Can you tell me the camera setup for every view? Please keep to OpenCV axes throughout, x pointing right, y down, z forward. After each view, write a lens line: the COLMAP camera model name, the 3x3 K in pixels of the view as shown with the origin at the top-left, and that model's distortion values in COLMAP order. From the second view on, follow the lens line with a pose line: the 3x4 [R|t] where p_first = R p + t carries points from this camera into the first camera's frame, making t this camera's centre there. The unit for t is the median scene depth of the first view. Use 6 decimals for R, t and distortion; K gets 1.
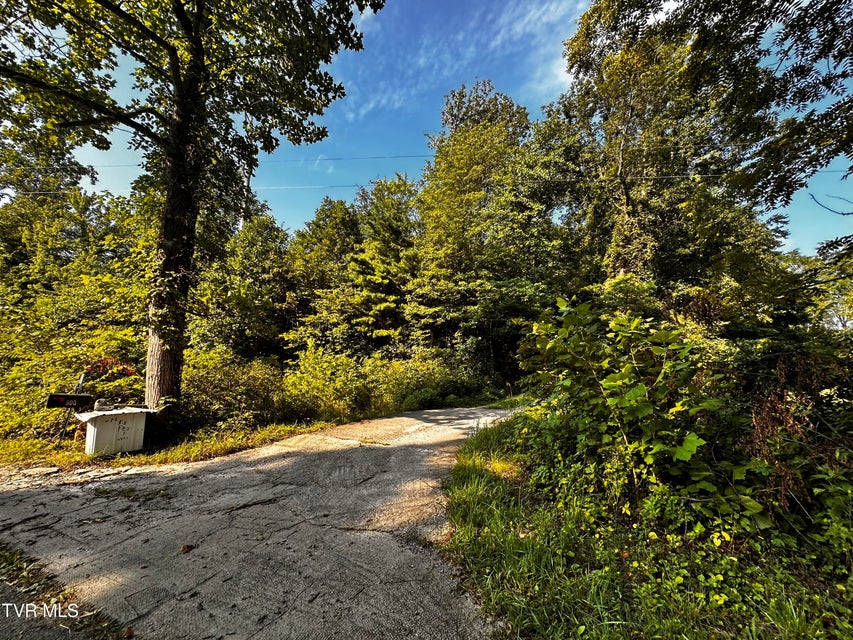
lens RADIAL K [[350.2, 0, 430.1], [0, 350.2, 318.0], [0, 0, 1]] dist [-0.001085, -0.000032]
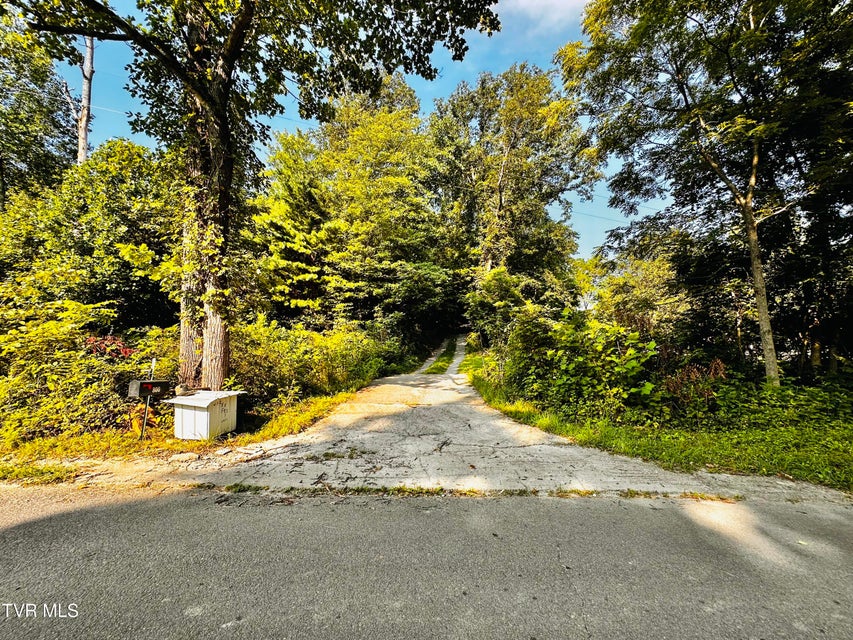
lens RADIAL K [[350.2, 0, 430.1], [0, 350.2, 318.0], [0, 0, 1]] dist [-0.001085, -0.000032]
pose [[0.884338, 0.028595, 0.465970, -0.277859], [-0.075471, 0.993750, 0.082250, -0.025775], [-0.460706, -0.107904, 0.880969, -0.040153]]
